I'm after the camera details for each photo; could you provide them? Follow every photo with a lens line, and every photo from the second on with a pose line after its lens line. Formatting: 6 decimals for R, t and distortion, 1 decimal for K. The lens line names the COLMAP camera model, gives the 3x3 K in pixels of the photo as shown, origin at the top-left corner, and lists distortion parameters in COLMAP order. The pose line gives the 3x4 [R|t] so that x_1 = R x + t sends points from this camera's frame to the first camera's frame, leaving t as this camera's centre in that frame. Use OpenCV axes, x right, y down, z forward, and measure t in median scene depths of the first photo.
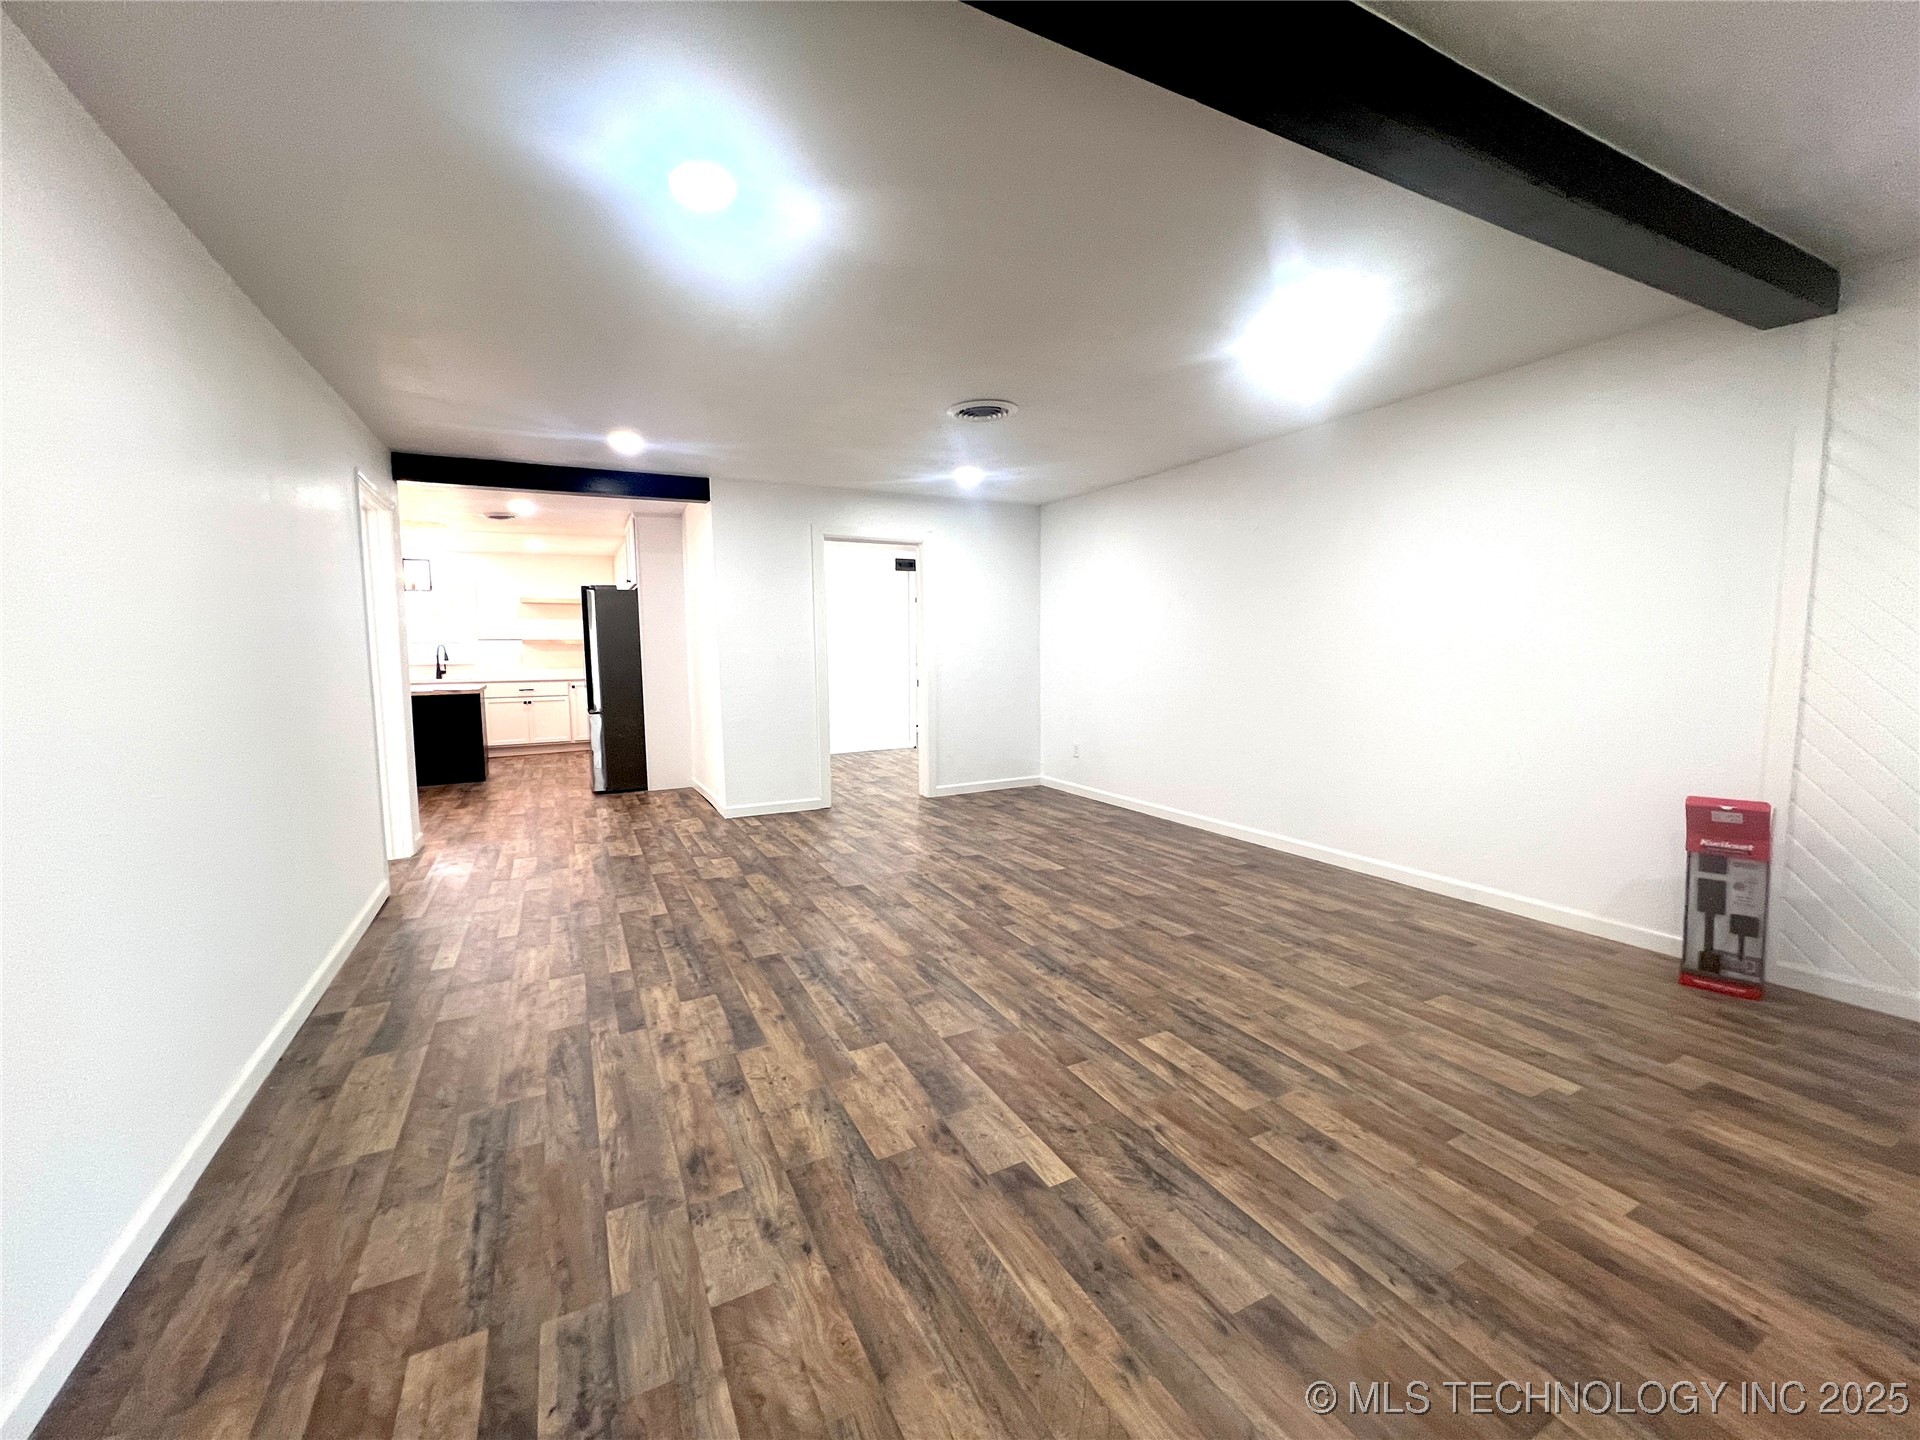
lens RADIAL K [[770.9, 0, 953.6], [0, 770.9, 712.7], [0, 0, 1]] dist [-0.002799, 0.000420]
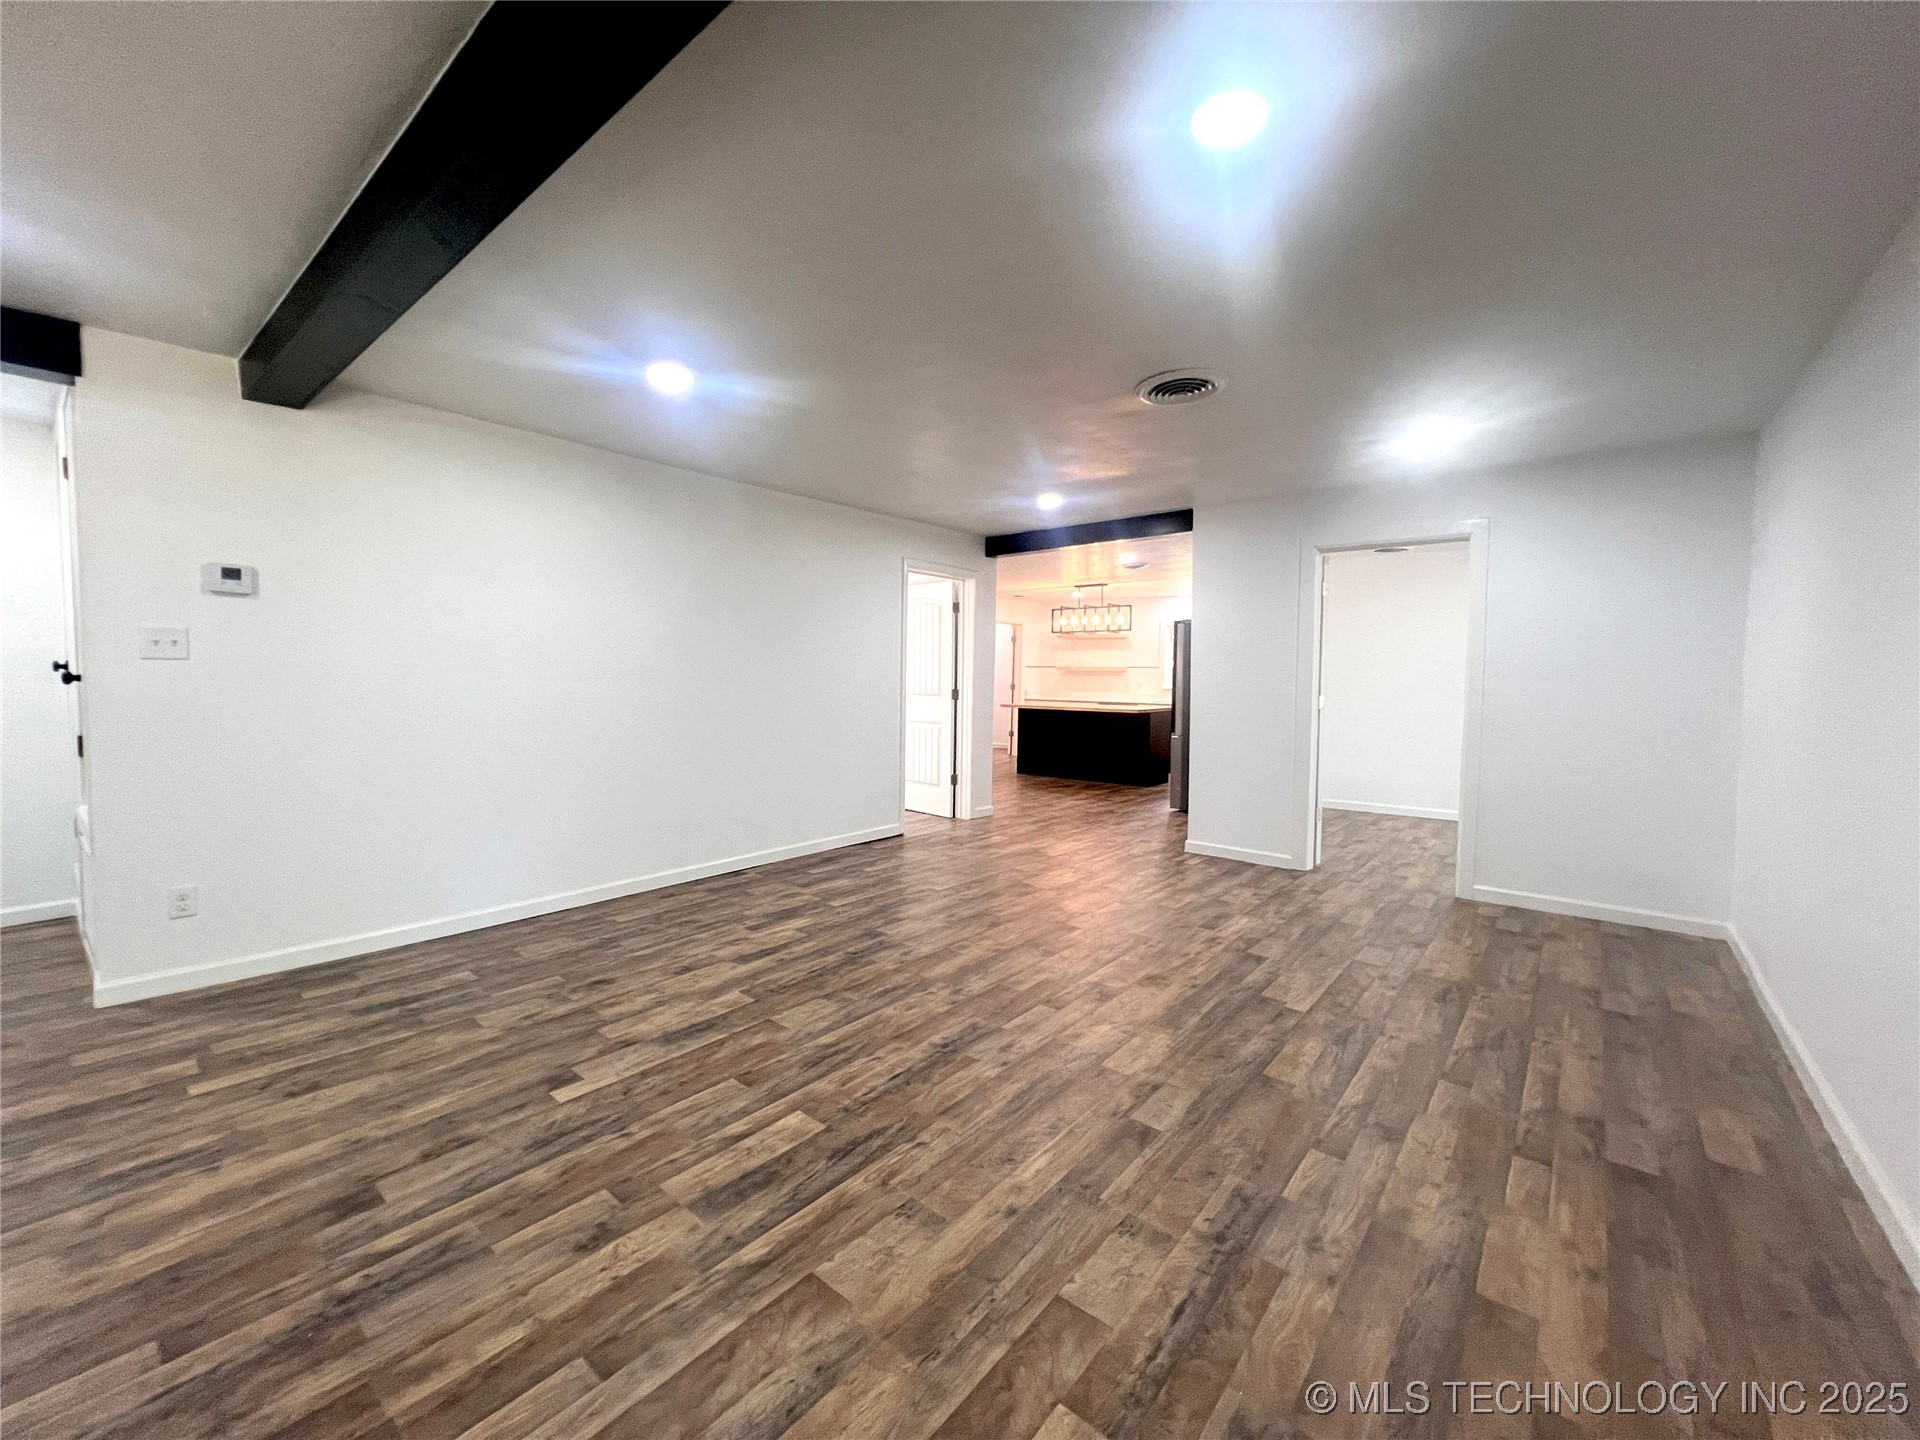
lens RADIAL K [[764.0, 0, 952.6], [0, 764.0, 714.2], [0, 0, 1]] dist [0.000248, -0.000370]
pose [[0.390237, 0.060152, -0.918748, 1.077201], [-0.094979, 0.995170, 0.024813, -0.074377], [0.915803, 0.077579, 0.394065, 0.758630]]
